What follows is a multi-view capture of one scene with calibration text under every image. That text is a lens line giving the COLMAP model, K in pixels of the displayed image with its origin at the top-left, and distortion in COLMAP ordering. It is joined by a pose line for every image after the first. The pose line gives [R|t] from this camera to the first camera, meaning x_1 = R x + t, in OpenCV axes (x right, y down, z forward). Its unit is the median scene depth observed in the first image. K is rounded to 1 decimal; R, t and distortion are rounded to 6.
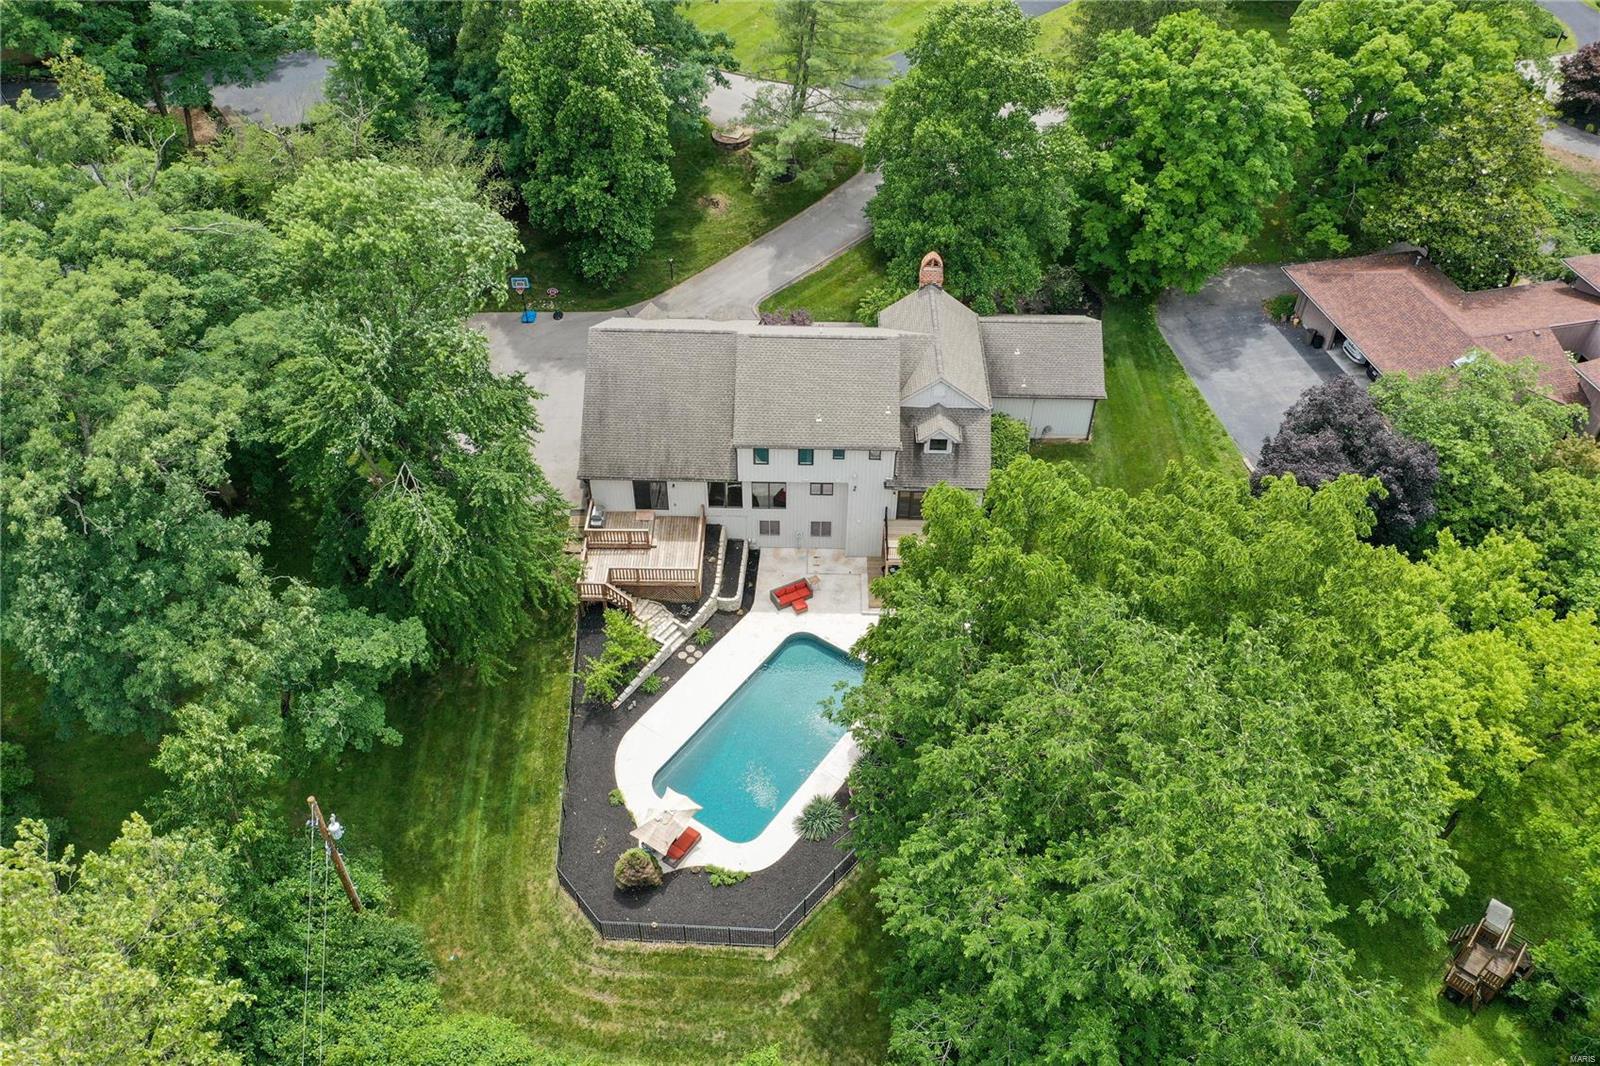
lens RADIAL K [[1252.6, 0, 792.4], [0, 1252.6, 527.7], [0, 0, 1]] dist [-0.012552, -0.006441]
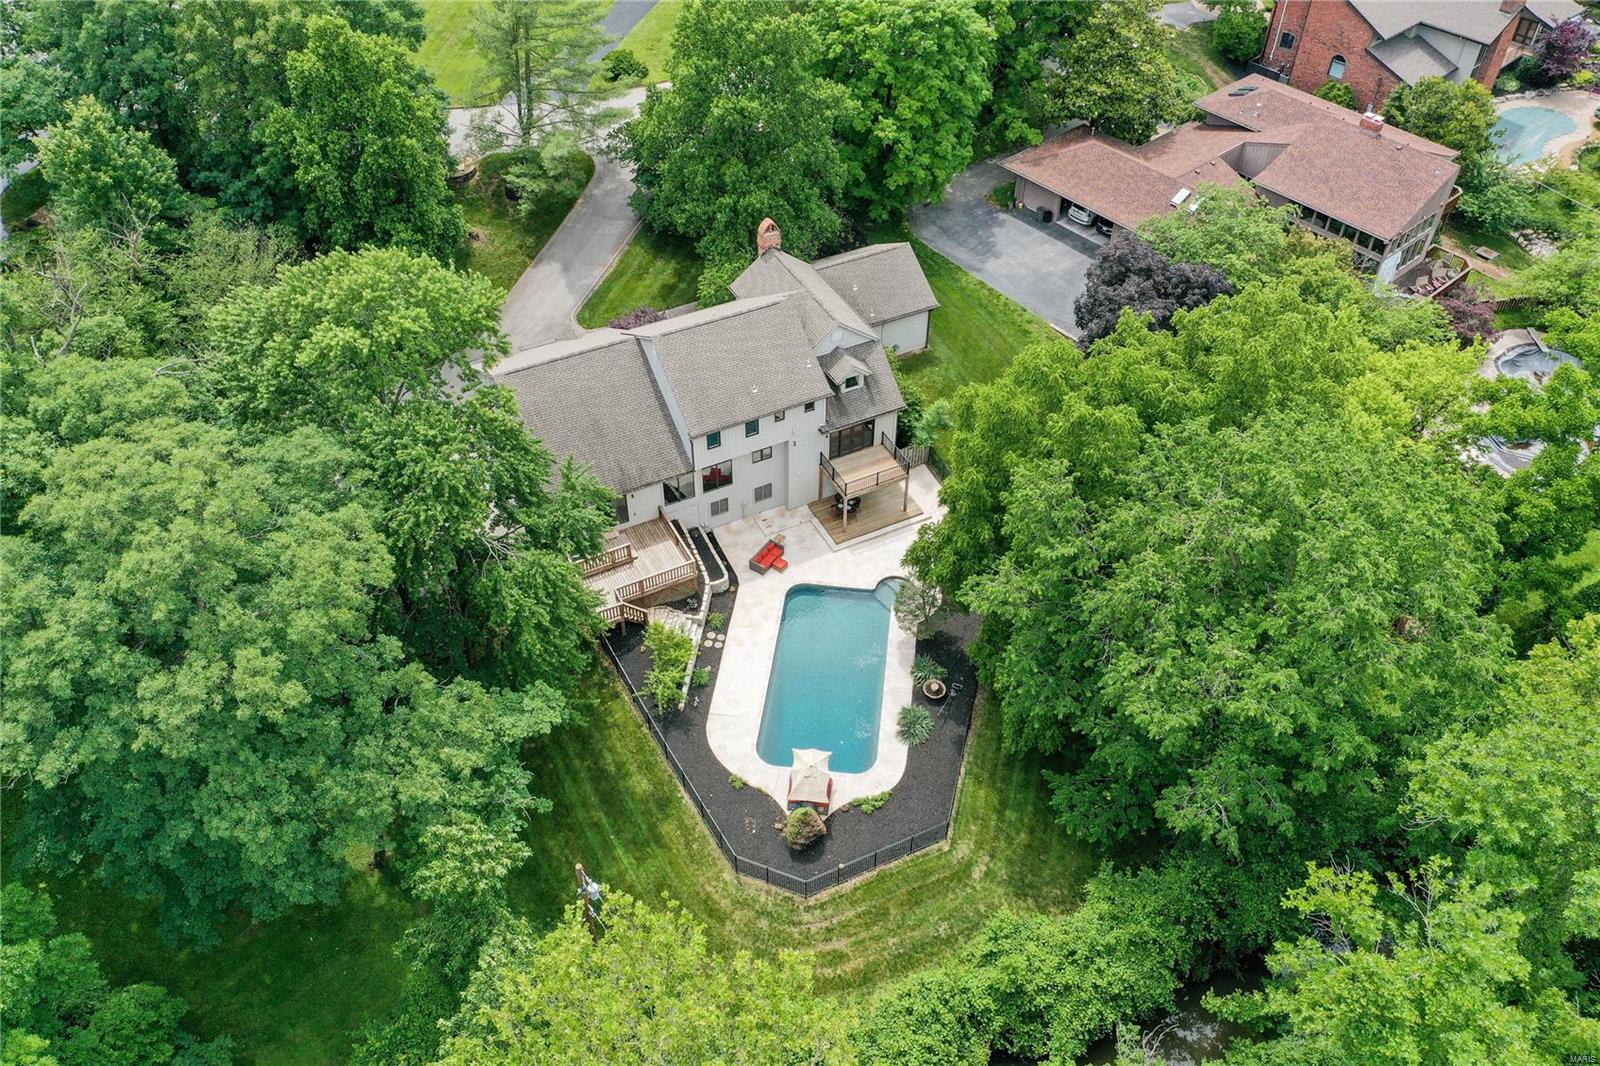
lens RADIAL K [[1252.6, 0, 797.6], [0, 1252.6, 534.7], [0, 0, 1]] dist [-0.012552, -0.006441]
pose [[0.881963, -0.329285, 0.337214, -0.323614], [0.323406, 0.943265, 0.075237, -0.036163], [-0.342856, 0.042701, 0.938417, -0.010580]]
